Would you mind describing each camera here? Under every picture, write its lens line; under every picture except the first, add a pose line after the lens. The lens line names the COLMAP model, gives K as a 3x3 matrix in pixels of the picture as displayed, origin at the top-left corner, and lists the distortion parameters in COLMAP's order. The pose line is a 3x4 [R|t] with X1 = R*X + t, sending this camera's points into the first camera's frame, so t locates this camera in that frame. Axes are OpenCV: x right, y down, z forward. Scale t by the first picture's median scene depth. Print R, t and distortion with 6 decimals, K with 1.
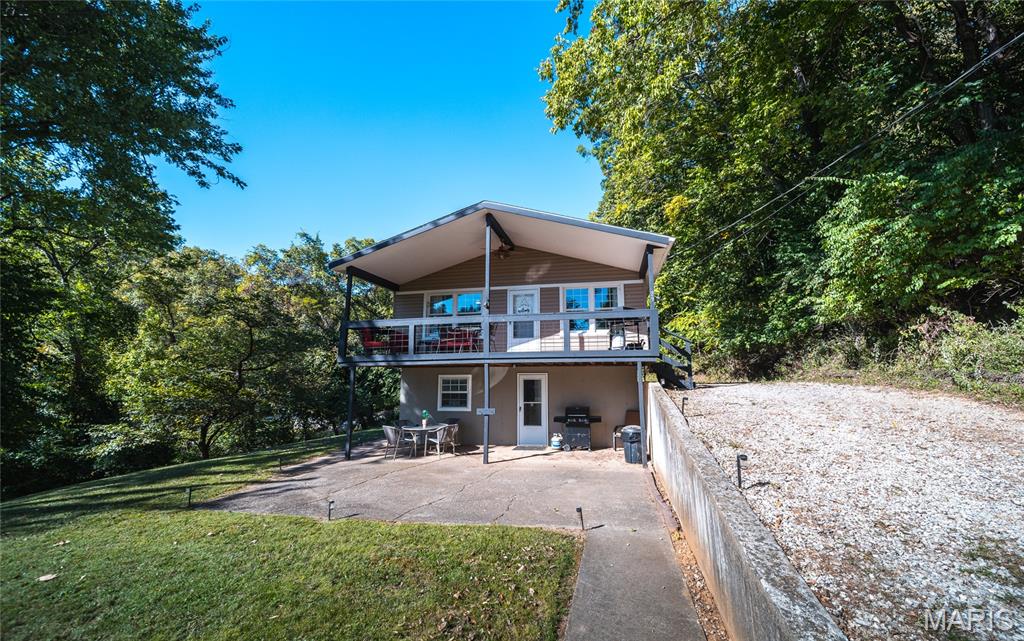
lens RADIAL K [[359.0, 0, 529.9], [0, 359.0, 320.5], [0, 0, 1]] dist [0.000633, 0.000042]
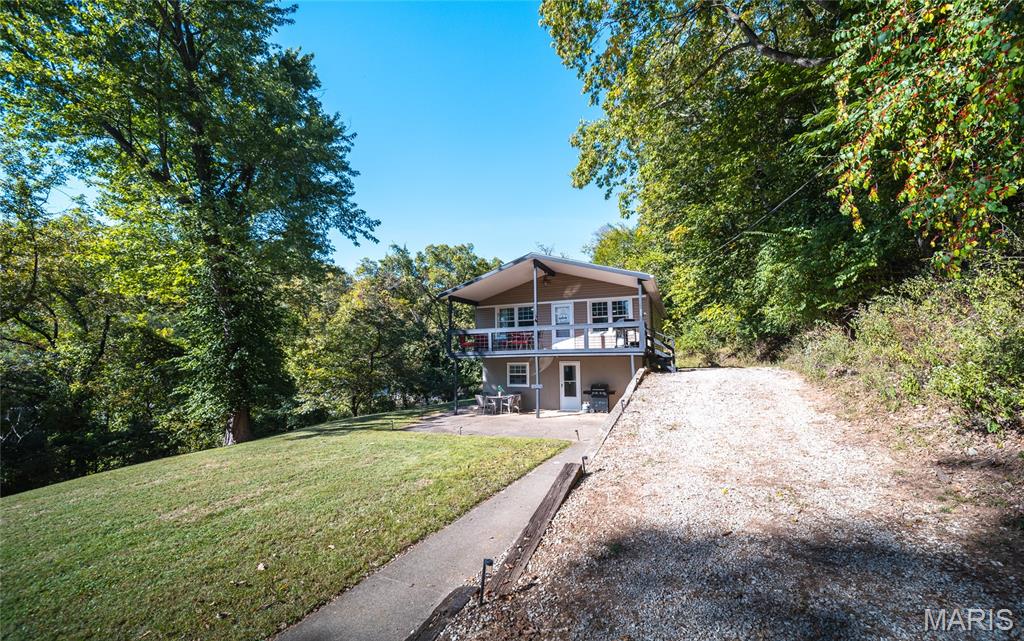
lens RADIAL K [[359.0, 0, 529.9], [0, 359.0, 320.5], [0, 0, 1]] dist [0.000633, 0.000042]
pose [[0.984336, -0.026701, -0.174267, 0.107935], [0.036128, 0.998037, 0.051148, -0.100207], [0.172559, -0.056643, 0.983369, -0.457198]]
